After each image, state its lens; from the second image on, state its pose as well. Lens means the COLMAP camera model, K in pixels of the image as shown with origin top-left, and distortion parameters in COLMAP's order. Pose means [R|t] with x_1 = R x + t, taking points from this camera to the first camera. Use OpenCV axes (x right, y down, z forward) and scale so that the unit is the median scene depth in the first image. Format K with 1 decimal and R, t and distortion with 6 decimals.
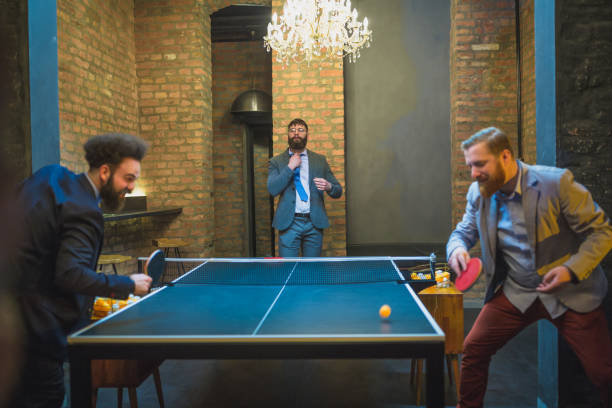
lens RADIAL K [[580.6, 0, 306.0], [0, 580.6, 204.0], [0, 0, 1]] dist [-0.004726, -0.021351]
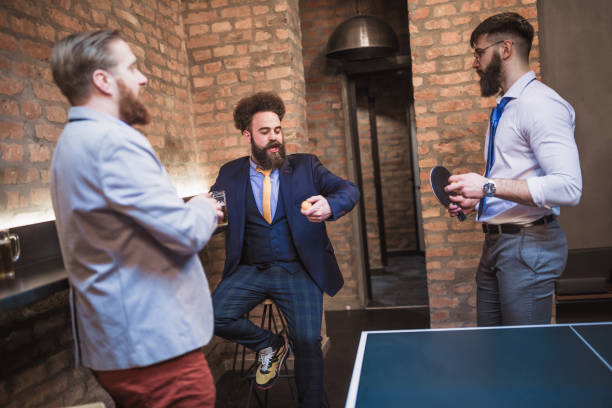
lens RADIAL K [[580.6, 0, 306.0], [0, 580.6, 204.0], [0, 0, 1]] dist [-0.004726, -0.021351]
pose [[0.993053, -0.060082, -0.101173, -0.111059], [0.064228, 0.997203, 0.038232, -0.019320], [0.098593, -0.044464, 0.994134, 0.393915]]
